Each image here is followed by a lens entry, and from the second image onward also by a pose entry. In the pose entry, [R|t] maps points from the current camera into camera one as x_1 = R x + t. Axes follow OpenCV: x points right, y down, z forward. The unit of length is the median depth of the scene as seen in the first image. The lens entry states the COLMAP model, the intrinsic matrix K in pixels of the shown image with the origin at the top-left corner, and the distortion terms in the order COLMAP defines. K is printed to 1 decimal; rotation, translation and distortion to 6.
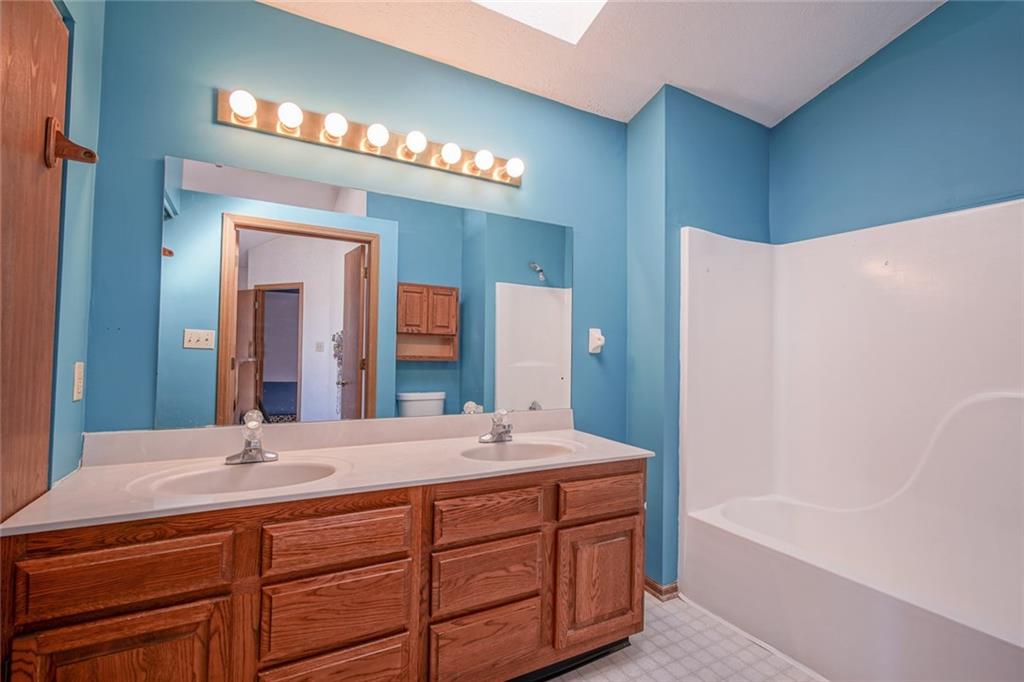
lens RADIAL K [[462.7, 0, 509.0], [0, 462.7, 339.9], [0, 0, 1]] dist [0.000216, -0.000026]
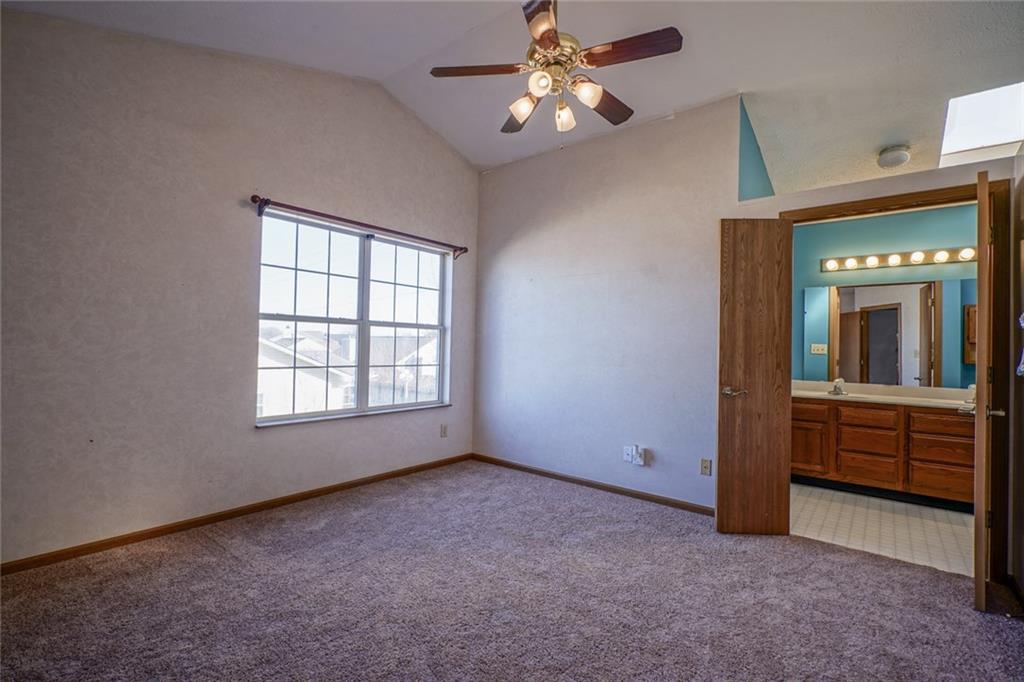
lens RADIAL K [[462.7, 0, 509.0], [0, 462.7, 339.9], [0, 0, 1]] dist [0.000216, -0.000026]
pose [[0.376884, -0.024742, -0.925930, 0.741703], [0.008309, 0.999693, -0.023331, -0.007527], [0.926223, 0.001100, 0.376974, -1.084659]]
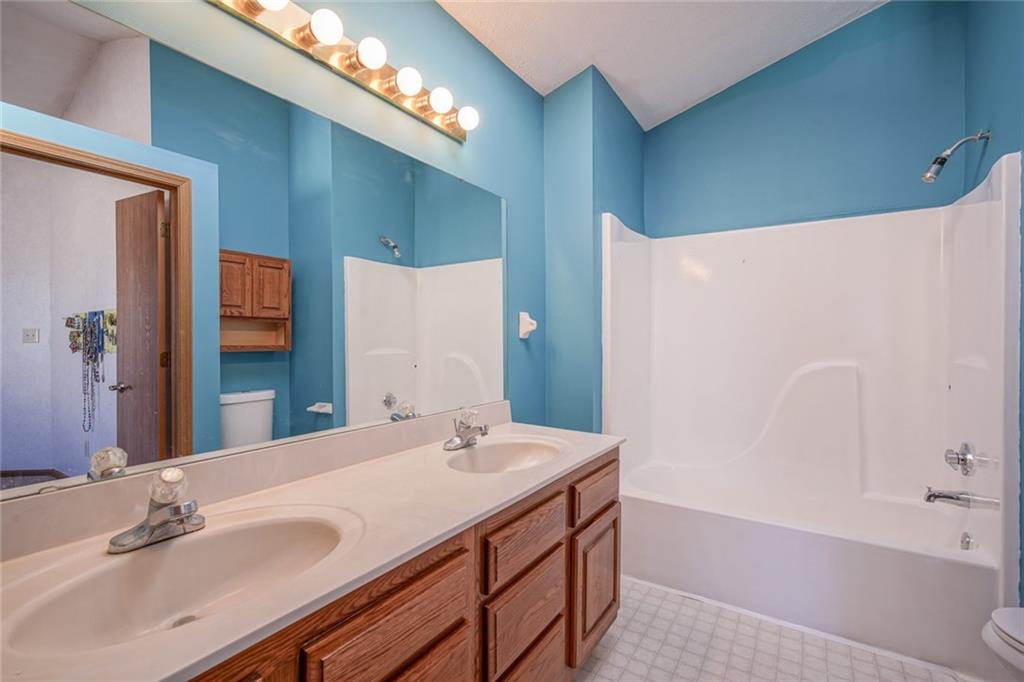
lens RADIAL K [[462.7, 0, 509.0], [0, 462.7, 339.9], [0, 0, 1]] dist [0.000216, -0.000026]
pose [[0.881804, -0.019183, 0.471226, -0.257219], [0.002944, 0.999377, 0.035175, -0.001417], [-0.471607, -0.029631, 0.881311, 0.172674]]
